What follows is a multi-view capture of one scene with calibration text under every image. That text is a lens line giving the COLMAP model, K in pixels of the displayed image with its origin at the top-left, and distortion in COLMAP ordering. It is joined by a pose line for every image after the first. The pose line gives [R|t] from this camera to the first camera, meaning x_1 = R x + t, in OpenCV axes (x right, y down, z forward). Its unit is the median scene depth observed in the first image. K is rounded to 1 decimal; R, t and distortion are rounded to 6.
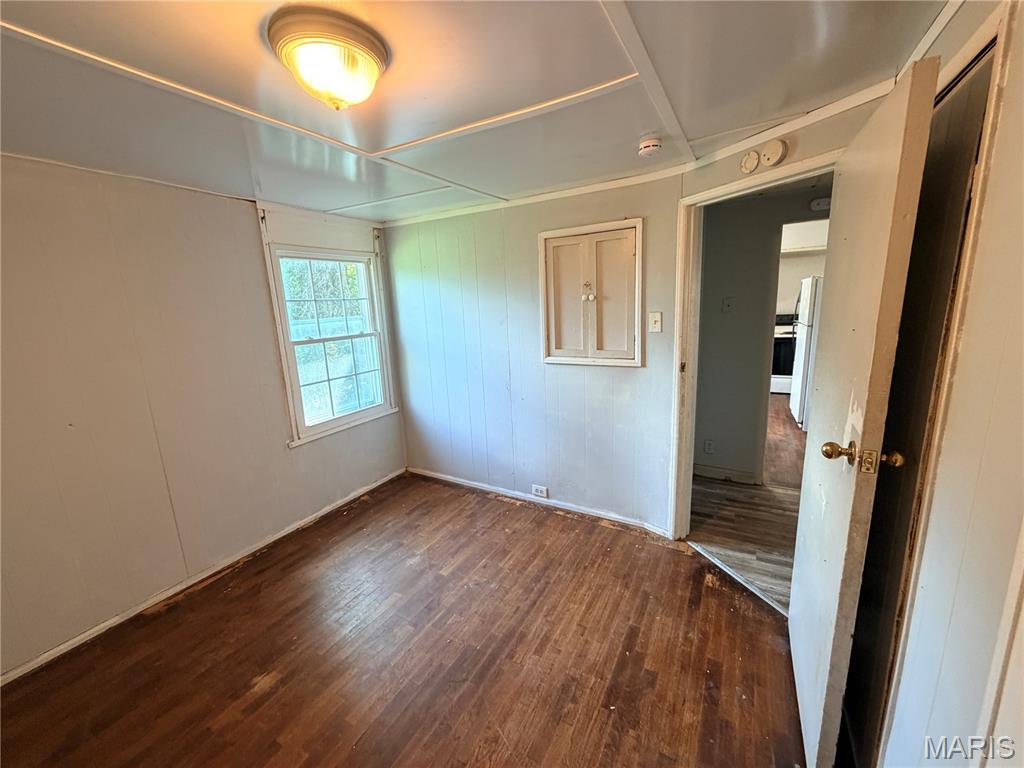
lens RADIAL K [[409.9, 0, 509.3], [0, 409.9, 383.9], [0, 0, 1]] dist [0.001324, -0.000329]
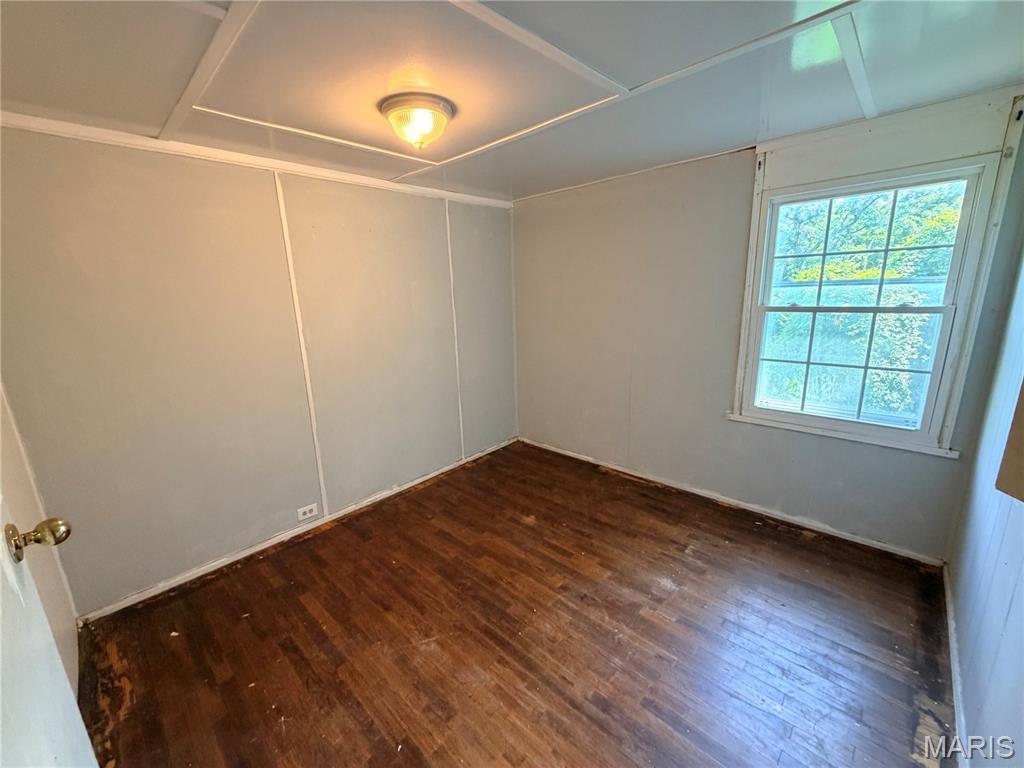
lens RADIAL K [[409.9, 0, 509.9], [0, 409.9, 384.4], [0, 0, 1]] dist [0.001324, -0.000329]
pose [[-0.236734, 0.271790, -0.932785, 0.510981], [-0.148284, 0.938720, 0.311152, -0.158365], [0.960192, 0.211978, -0.181925, 0.777020]]
